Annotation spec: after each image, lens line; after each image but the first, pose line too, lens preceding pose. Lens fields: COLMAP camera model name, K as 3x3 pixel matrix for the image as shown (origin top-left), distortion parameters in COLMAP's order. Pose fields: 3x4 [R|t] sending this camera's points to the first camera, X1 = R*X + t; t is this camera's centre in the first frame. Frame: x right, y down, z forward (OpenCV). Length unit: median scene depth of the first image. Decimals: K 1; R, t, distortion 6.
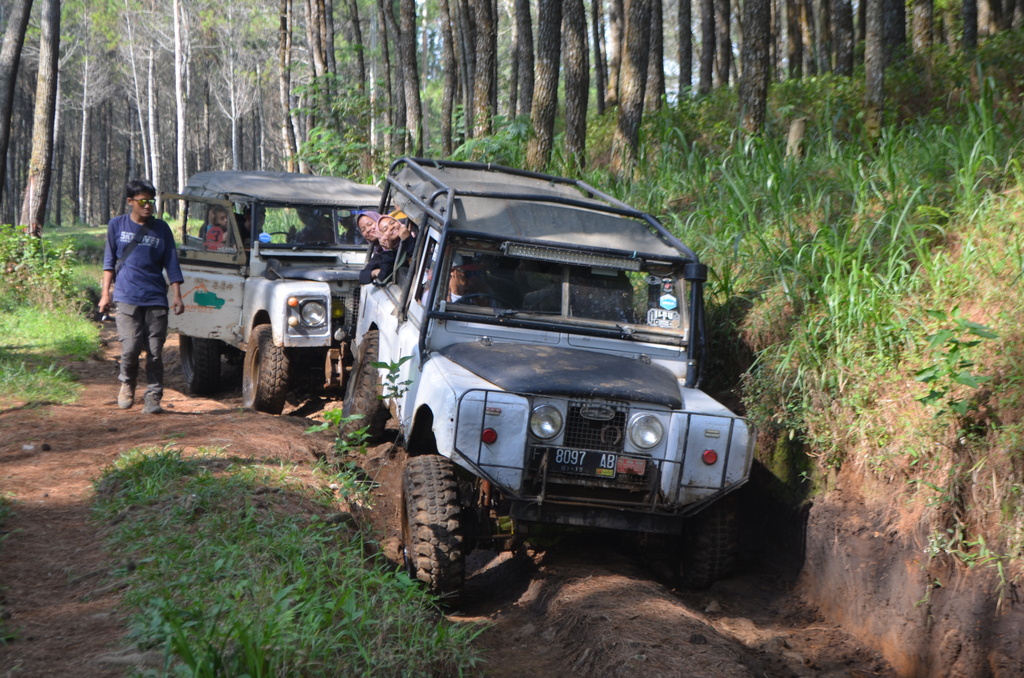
lens RADIAL K [[2077.8, 0, 507.6], [0, 2077.8, 349.1], [0, 0, 1]] dist [0.048883, 0.000000]
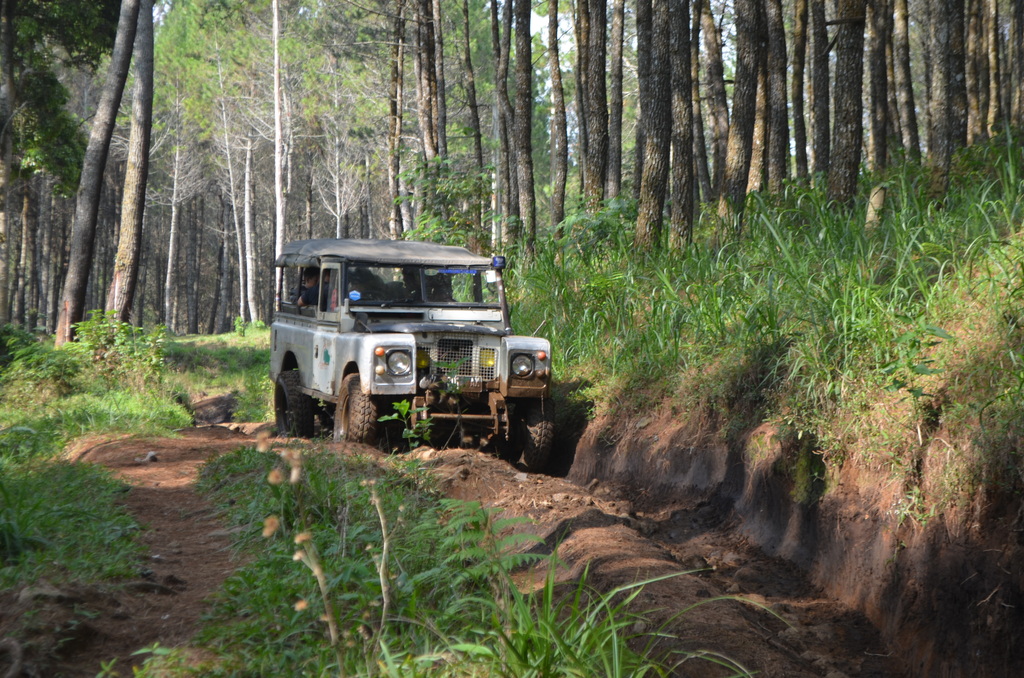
lens RADIAL K [[2451.8, 0, 505.8], [0, 2451.8, 330.9], [0, 0, 1]] dist [0.031472, 0.000000]
pose [[0.997974, 0.010937, -0.062679, 0.037627], [-0.015189, 0.997585, -0.067778, 0.049994], [0.061786, 0.068593, 0.995730, -0.233153]]
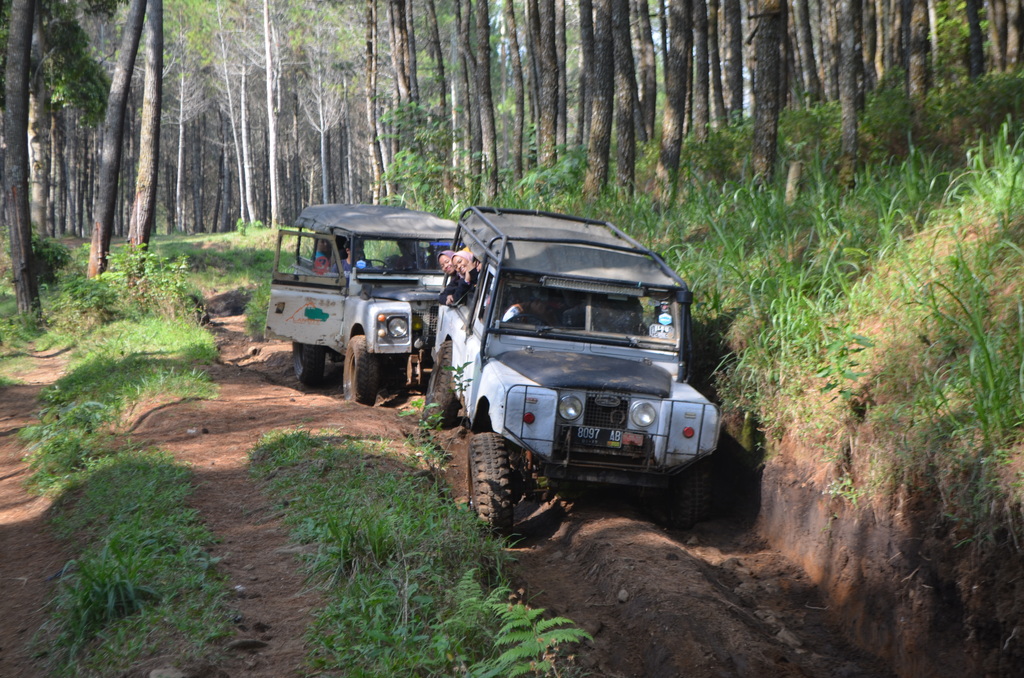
lens RADIAL K [[2077.8, 0, 504.9], [0, 2077.8, 339.1], [0, 0, 1]] dist [0.048883, 0.000000]
pose [[0.999062, -0.009391, -0.042265, 0.022032], [0.009232, 0.999950, -0.003963, -0.003852], [0.042300, 0.003569, 0.999099, -0.255312]]
